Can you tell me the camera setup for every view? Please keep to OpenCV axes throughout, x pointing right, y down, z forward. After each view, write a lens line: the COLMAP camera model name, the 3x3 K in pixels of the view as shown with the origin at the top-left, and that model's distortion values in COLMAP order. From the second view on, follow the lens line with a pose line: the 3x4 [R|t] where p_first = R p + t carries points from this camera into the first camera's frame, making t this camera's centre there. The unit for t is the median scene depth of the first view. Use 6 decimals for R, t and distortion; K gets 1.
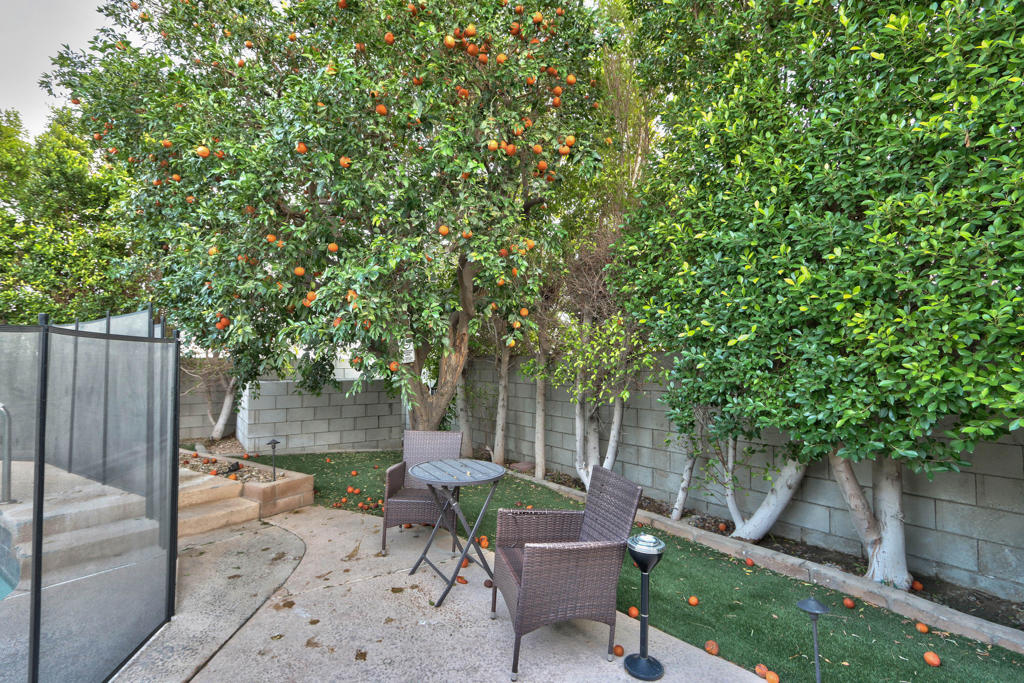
lens RADIAL K [[479.6, 0, 502.9], [0, 479.6, 342.1], [0, 0, 1]] dist [-0.011640, 0.000410]
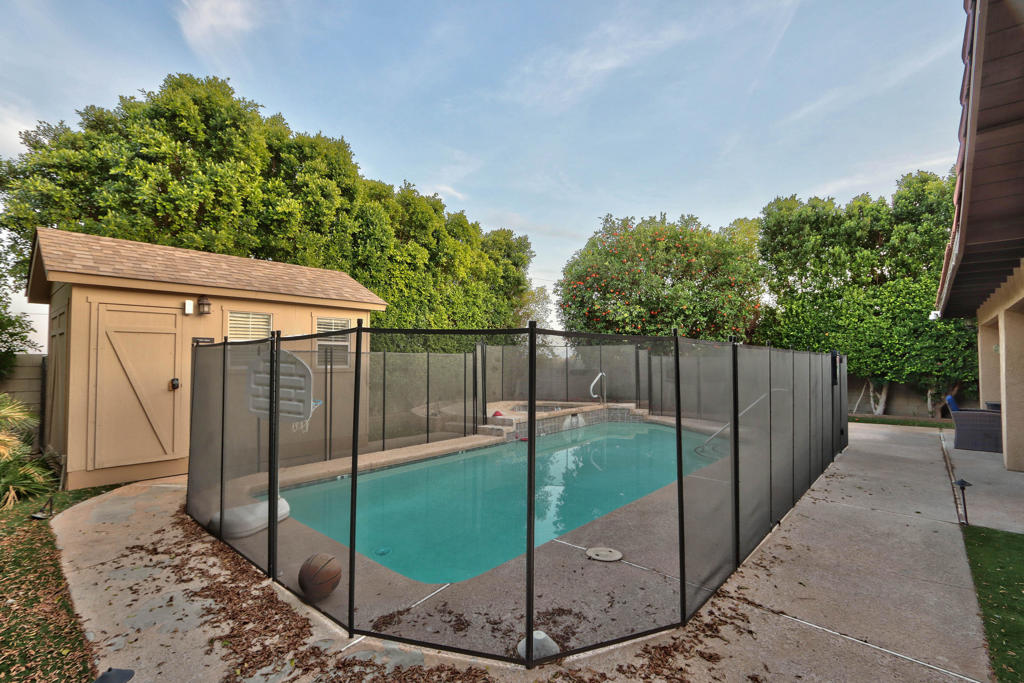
lens RADIAL K [[479.6, 0, 502.9], [0, 479.6, 342.1], [0, 0, 1]] dist [-0.011640, 0.000410]
pose [[0.971981, 0.014786, 0.234595, -4.511640], [-0.016870, 0.999834, 0.006880, -0.180469], [-0.234455, -0.010645, 0.972069, -3.735191]]
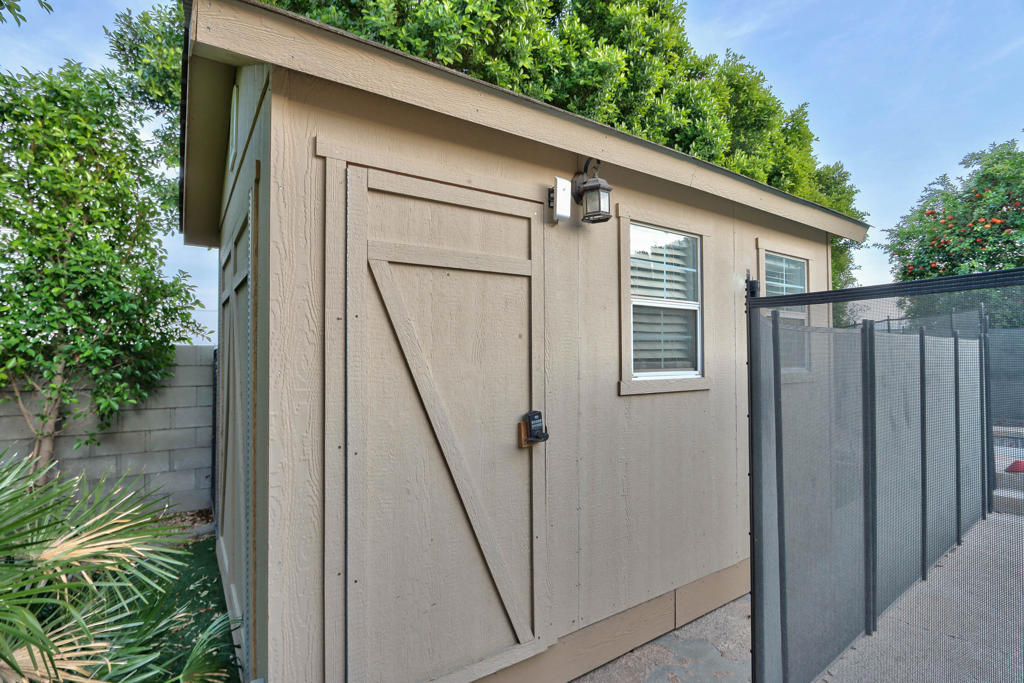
lens RADIAL K [[479.6, 0, 502.9], [0, 479.6, 342.1], [0, 0, 1]] dist [-0.011640, 0.000410]
pose [[0.999952, 0.004484, -0.008749, -5.805524], [-0.004278, 0.999717, 0.023396, -0.069890], [0.008851, -0.023358, 0.999688, -1.438818]]
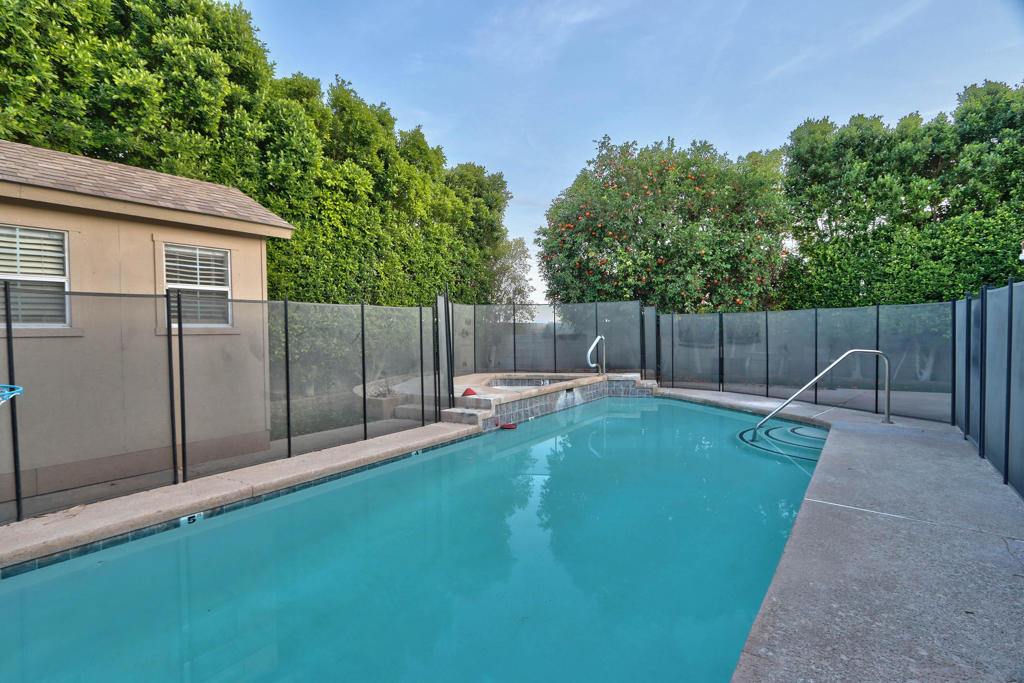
lens RADIAL K [[470.2, 0, 501.3], [0, 470.2, 339.7], [0, 0, 1]] dist [-0.009521, 0.000208]
pose [[0.956897, -0.013886, 0.290095, -4.196797], [-0.003820, 0.998168, 0.060380, -0.018701], [-0.290402, -0.058885, 0.955091, -2.403389]]
